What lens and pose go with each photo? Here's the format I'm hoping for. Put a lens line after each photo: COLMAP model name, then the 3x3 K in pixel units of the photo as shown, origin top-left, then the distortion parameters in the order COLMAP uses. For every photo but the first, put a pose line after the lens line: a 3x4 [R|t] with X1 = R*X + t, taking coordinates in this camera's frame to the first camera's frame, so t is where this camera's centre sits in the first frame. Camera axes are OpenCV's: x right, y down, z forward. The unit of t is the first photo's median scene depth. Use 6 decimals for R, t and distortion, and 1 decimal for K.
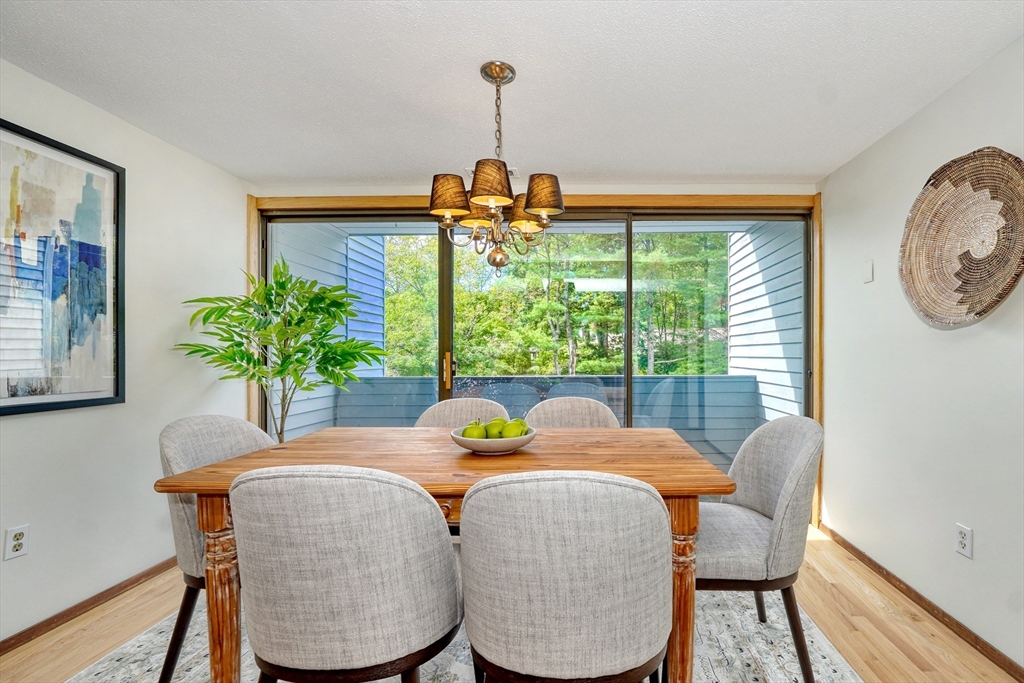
lens RADIAL K [[461.9, 0, 568.3], [0, 461.9, 351.8], [0, 0, 1]] dist [-0.007661, 0.001477]
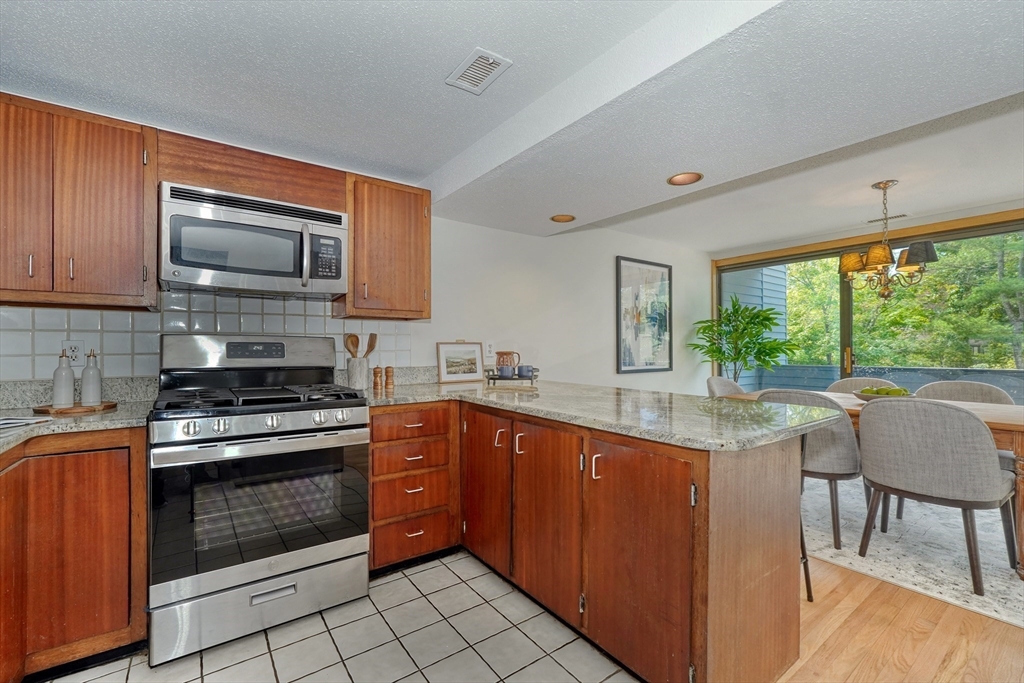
lens RADIAL K [[443.1, 0, 505.2], [0, 443.1, 343.8], [0, 0, 1]] dist [-0.014420, 0.004311]
pose [[0.609837, -0.009269, -0.792473, 0.183795], [0.005558, 0.999957, -0.007419, -0.007405], [0.792508, 0.000119, 0.609862, -0.741003]]
